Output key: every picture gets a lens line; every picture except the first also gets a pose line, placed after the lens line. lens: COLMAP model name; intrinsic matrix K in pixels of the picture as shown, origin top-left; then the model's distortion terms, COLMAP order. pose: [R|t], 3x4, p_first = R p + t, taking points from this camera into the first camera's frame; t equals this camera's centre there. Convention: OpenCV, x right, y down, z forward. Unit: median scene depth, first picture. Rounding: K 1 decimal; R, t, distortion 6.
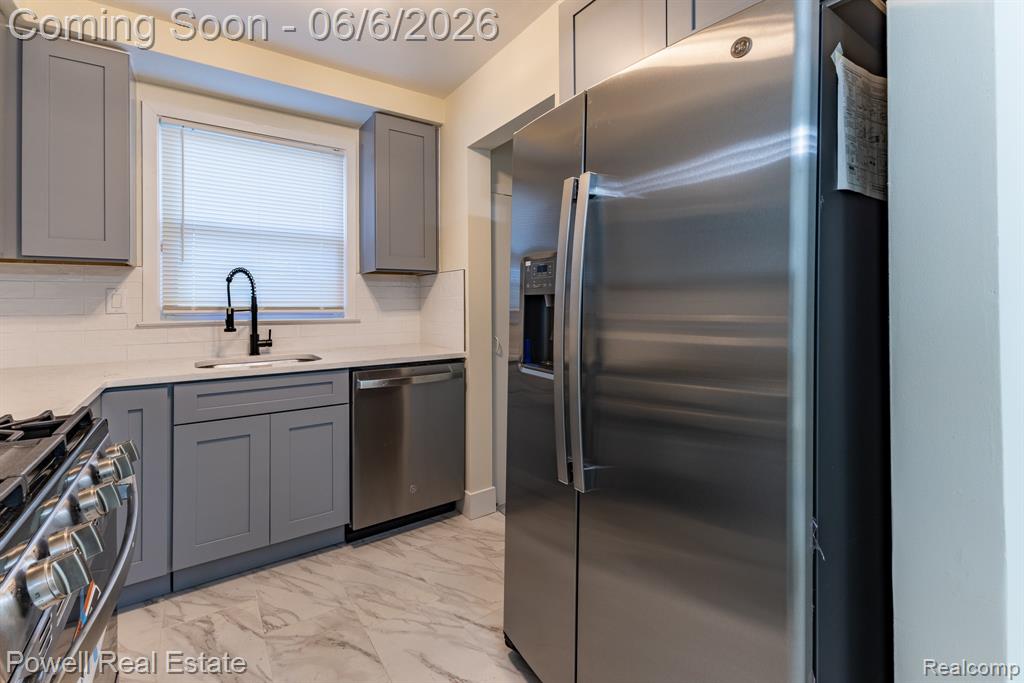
lens RADIAL K [[447.5, 0, 508.5], [0, 447.5, 325.3], [0, 0, 1]] dist [0.003355, 0.000583]
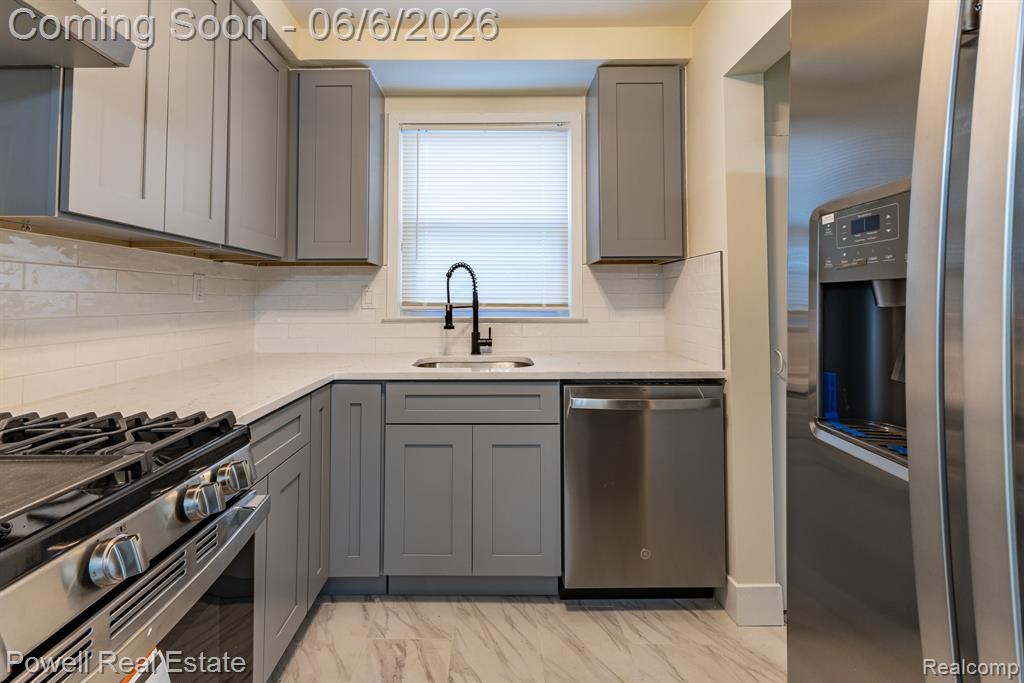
lens RADIAL K [[455.9, 0, 494.2], [0, 455.9, 288.3], [0, 0, 1]] dist [0.006621, 0.000644]
pose [[0.819919, -0.013121, -0.572329, 0.018610], [-0.029527, 0.997437, -0.065167, -0.011481], [0.571718, 0.070331, 0.817430, 0.242119]]
